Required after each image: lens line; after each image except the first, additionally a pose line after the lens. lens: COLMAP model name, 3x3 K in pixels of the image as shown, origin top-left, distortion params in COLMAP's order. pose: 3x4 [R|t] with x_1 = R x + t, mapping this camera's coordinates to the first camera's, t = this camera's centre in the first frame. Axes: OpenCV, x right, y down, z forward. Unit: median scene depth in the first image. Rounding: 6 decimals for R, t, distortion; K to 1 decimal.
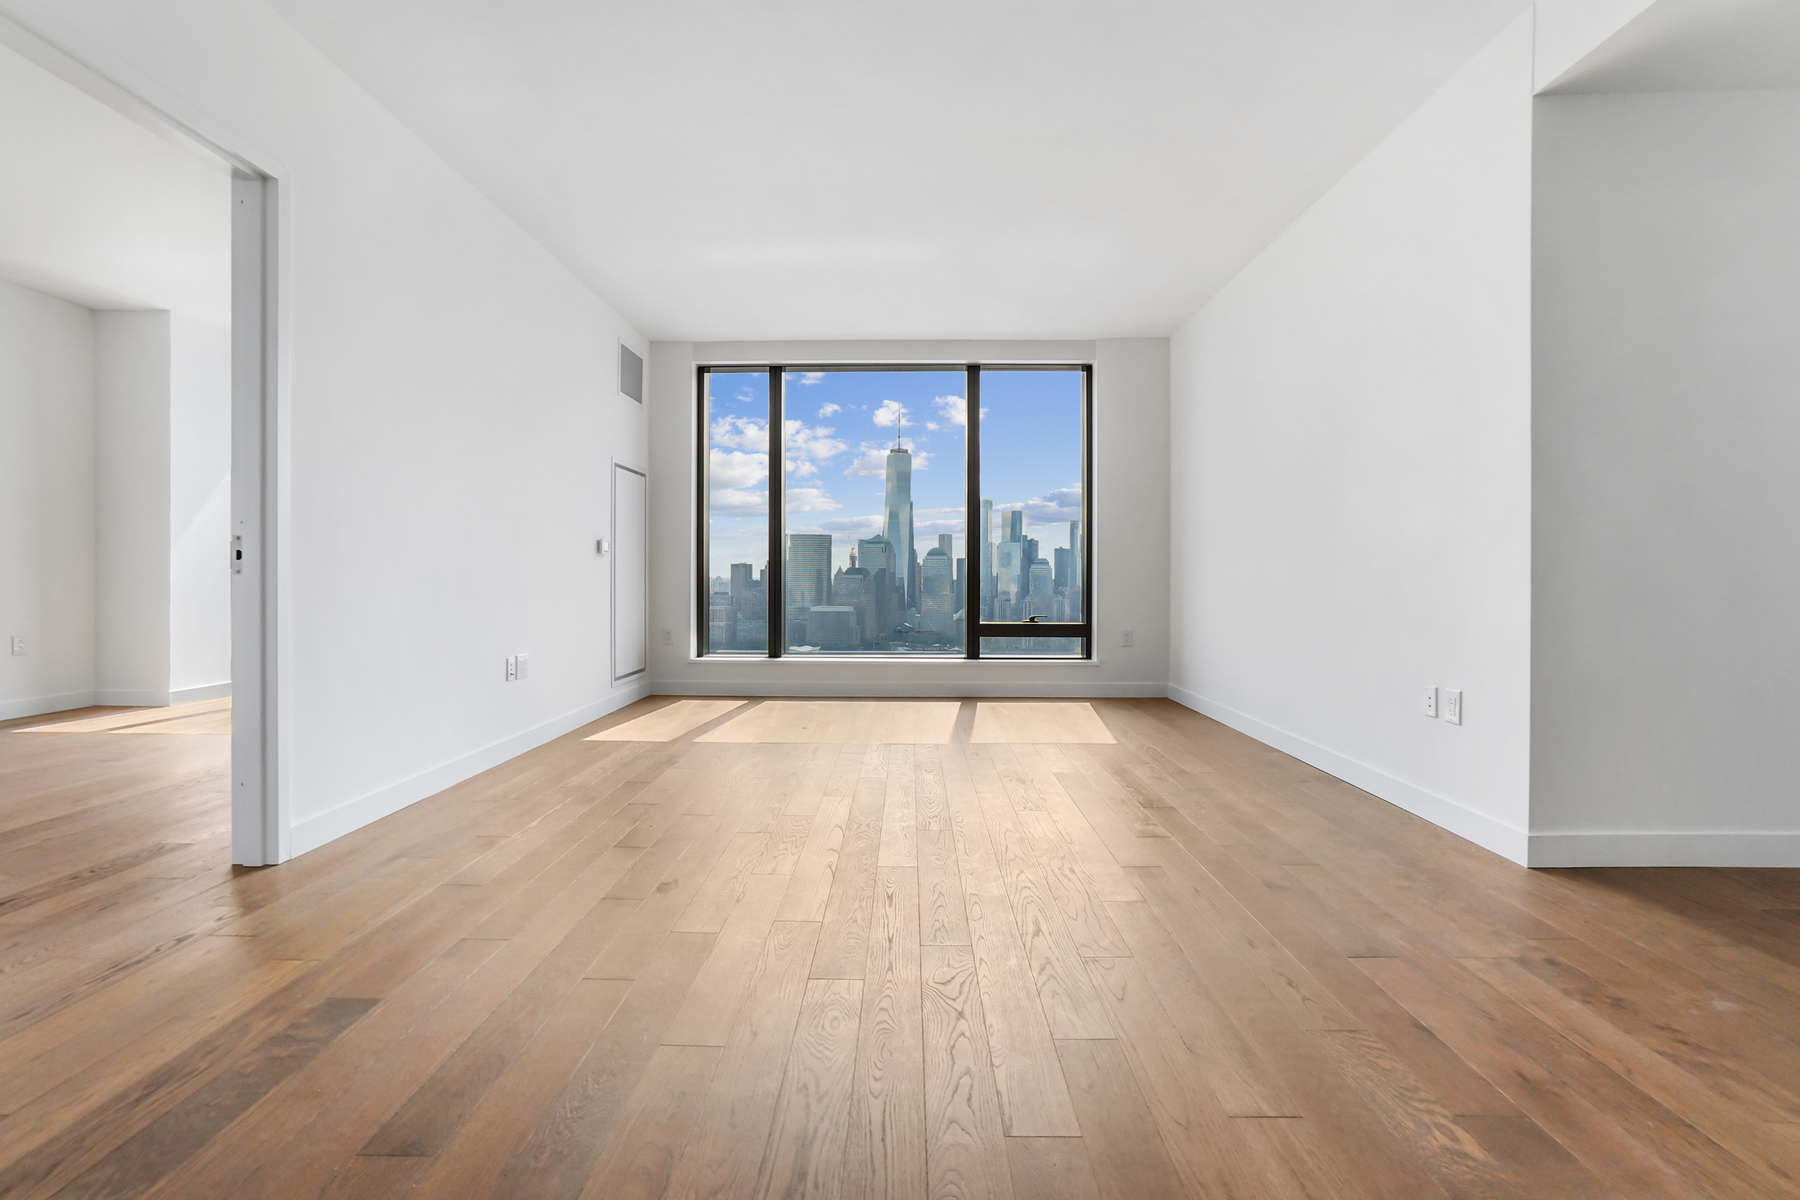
lens RADIAL K [[794.9, 0, 897.5], [0, 794.9, 581.8], [0, 0, 1]] dist [-0.025028, 0.000314]
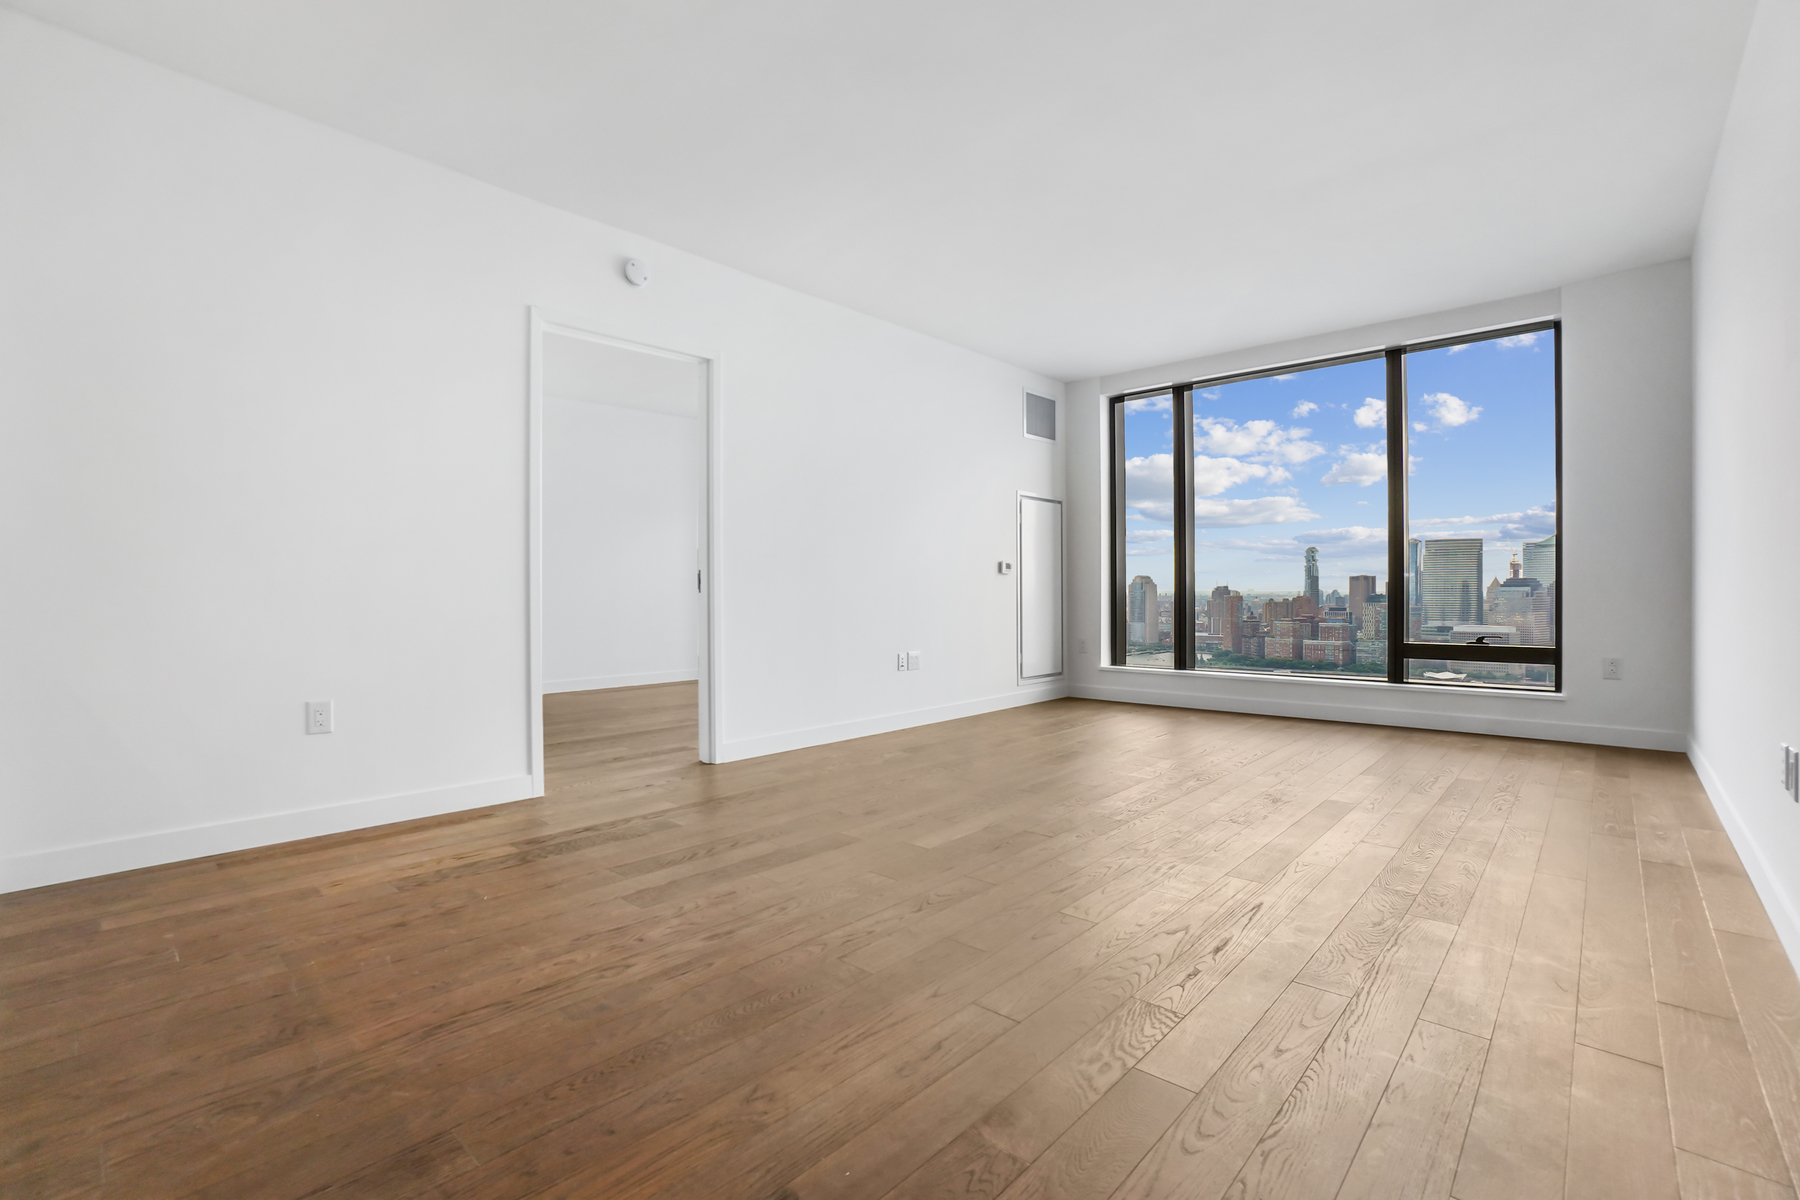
lens RADIAL K [[809.2, 0, 899.6], [0, 809.2, 595.5], [0, 0, 1]] dist [-0.072954, 0.030168]
pose [[0.750264, -0.003797, -0.661128, 0.266976], [0.002752, 0.999993, -0.002620, 0.001276], [0.661133, 0.000146, 0.750269, -0.017867]]
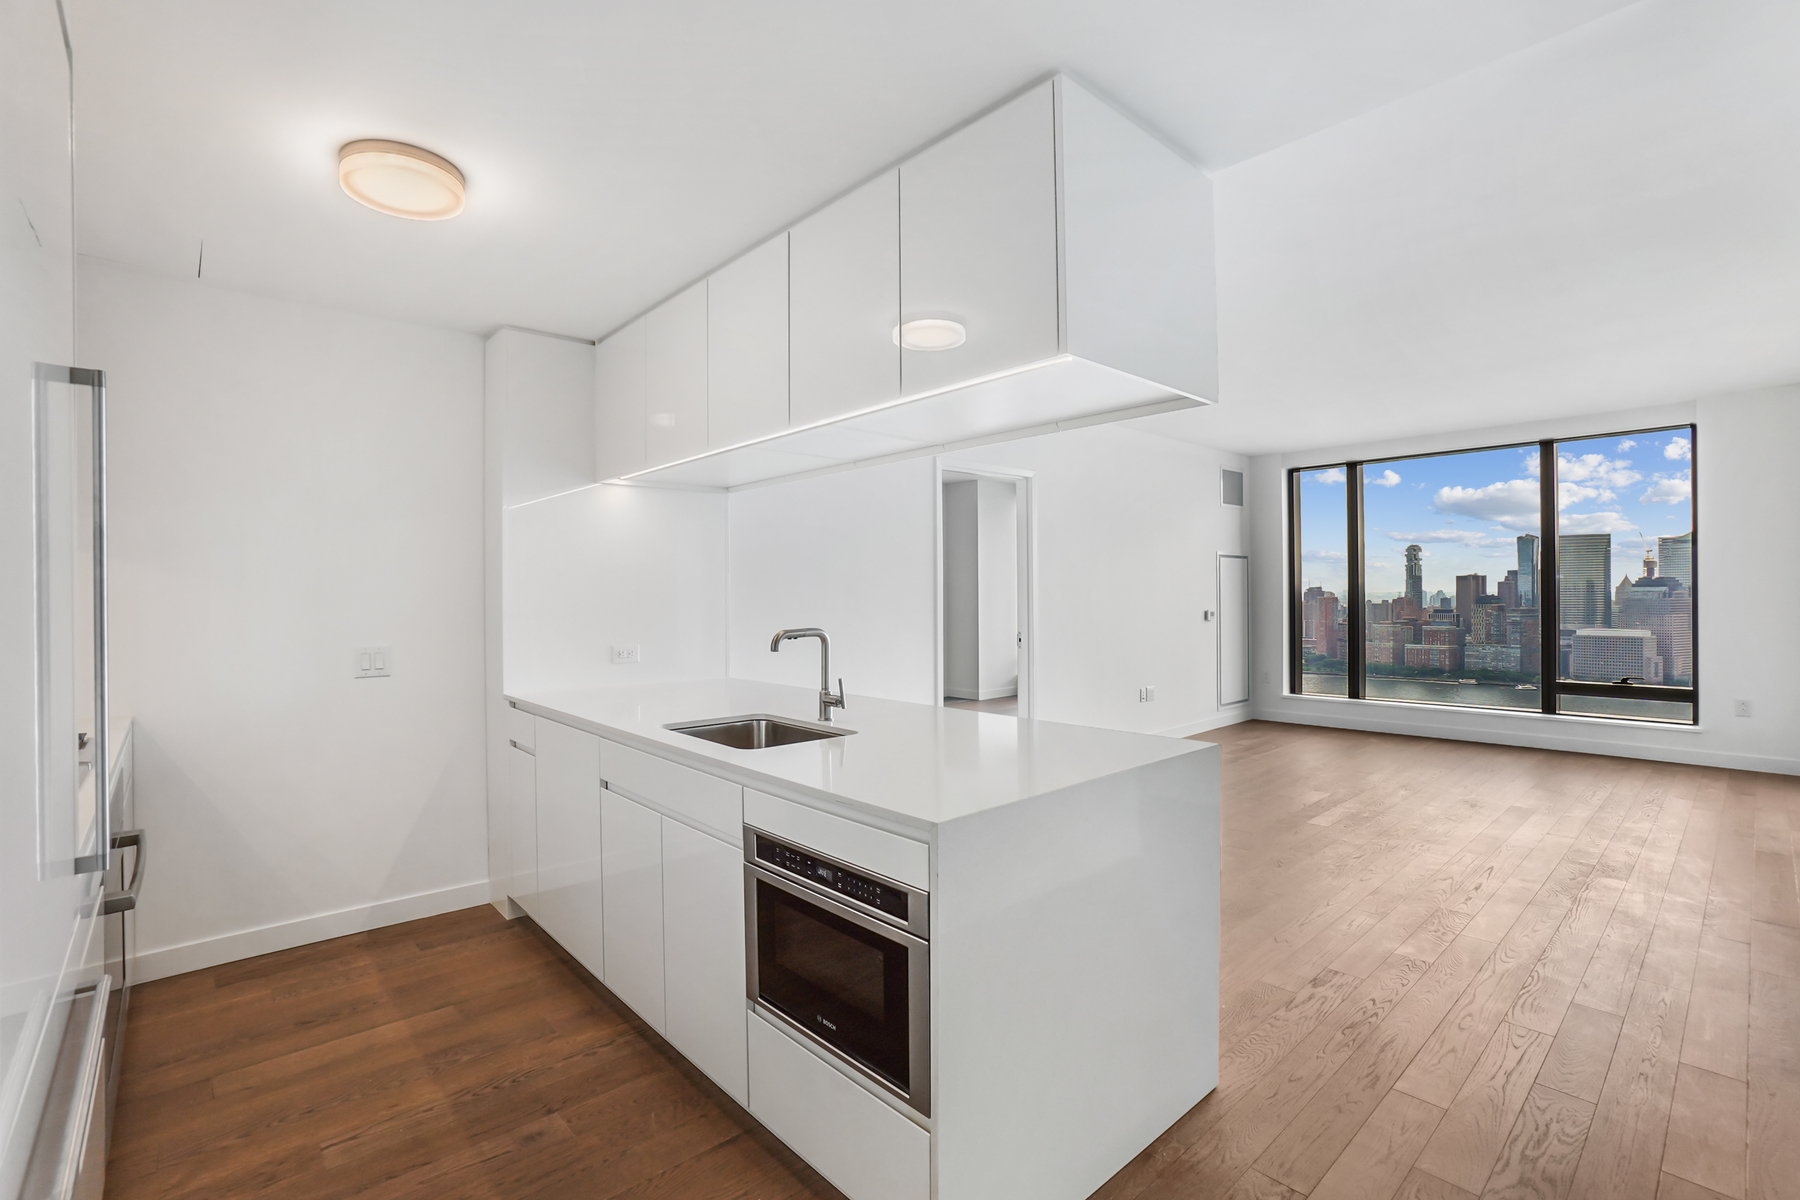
lens RADIAL K [[818.2, 0, 900.0], [0, 818.2, 600.0], [0, 0, 1]] dist [-0.065488, 0.027636]
pose [[0.685455, -0.005268, -0.728096, 0.280318], [0.006198, 0.999980, -0.001399, -0.062179], [0.728089, -0.003554, 0.685473, -0.381048]]
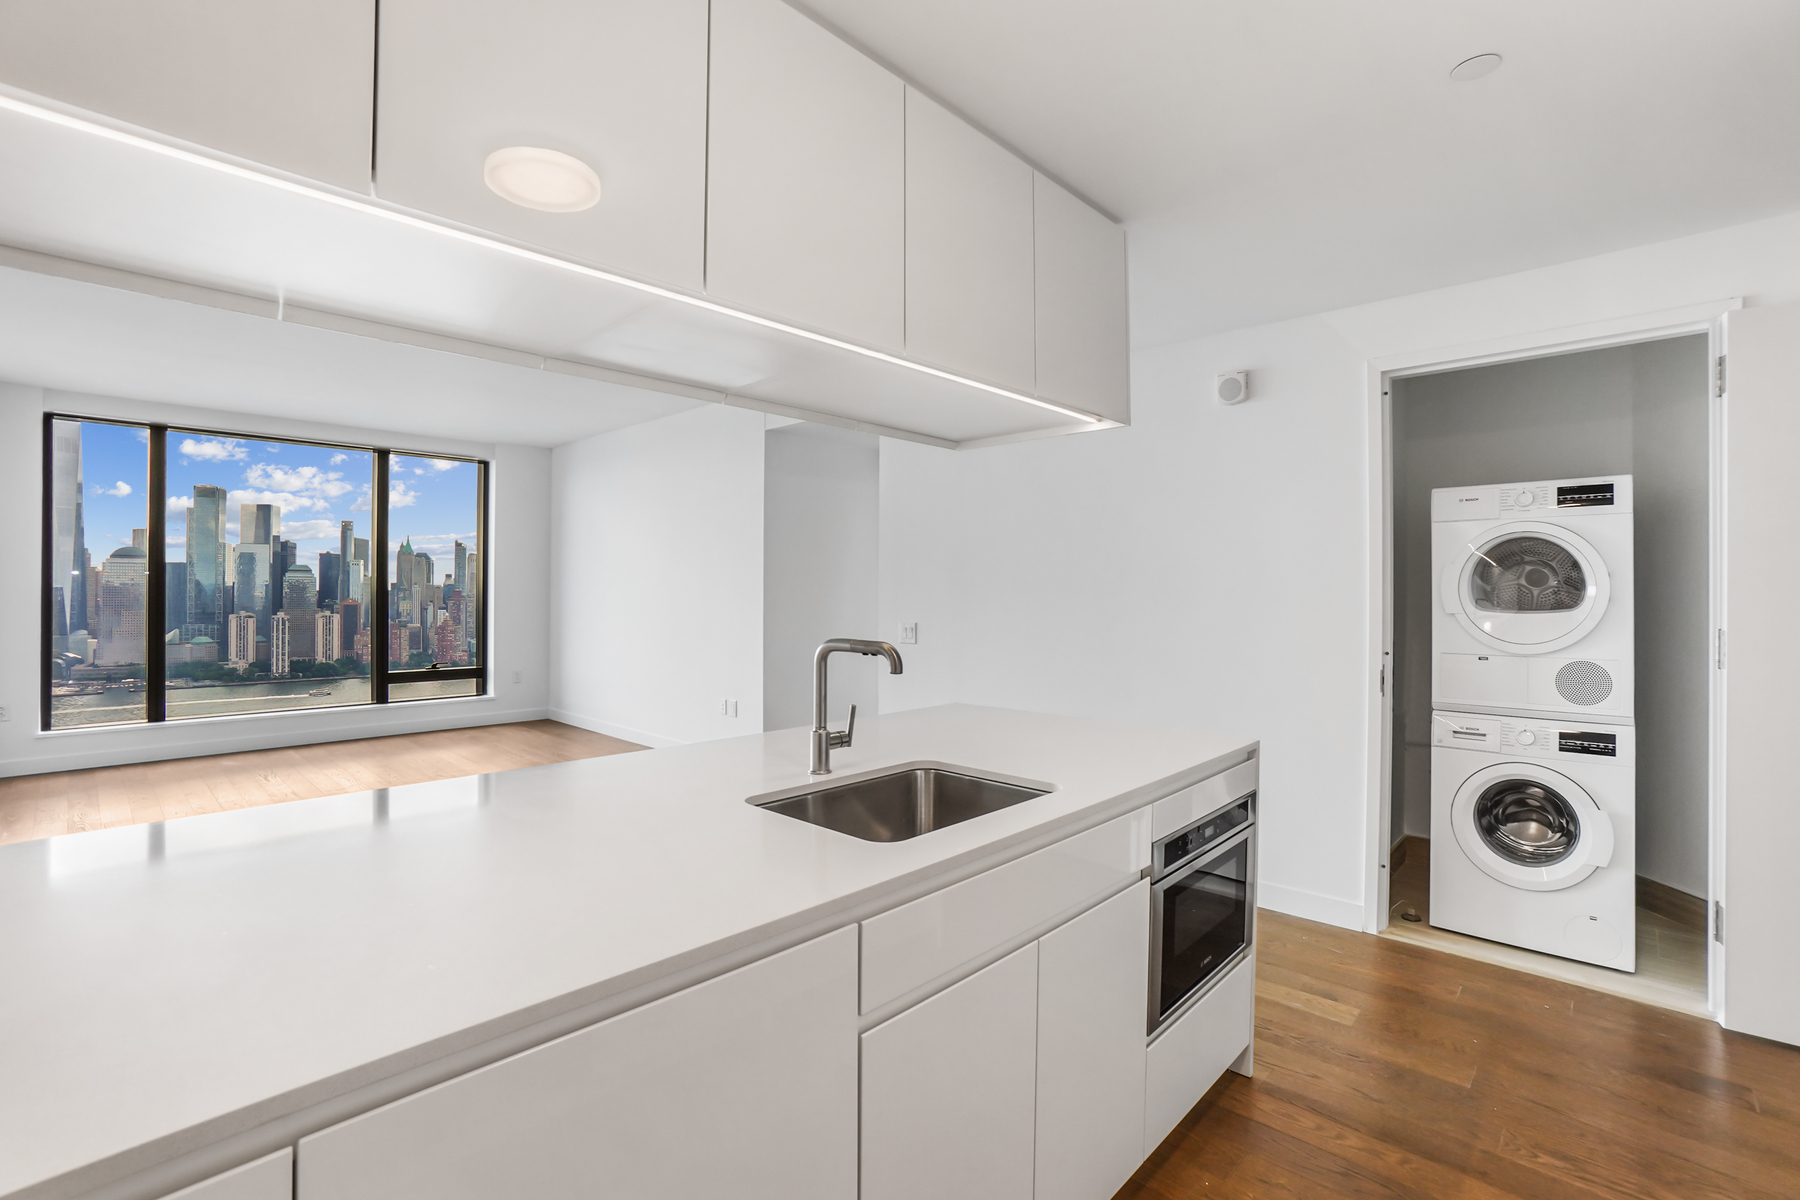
lens RADIAL K [[809.2, 0, 899.6], [0, 809.2, 595.5], [0, 0, 1]] dist [-0.072954, 0.030168]
pose [[0.673012, -0.003542, 0.739623, -0.249794], [0.001165, 0.999992, 0.003729, -0.064740], [-0.739631, -0.001648, 0.673011, -0.332470]]
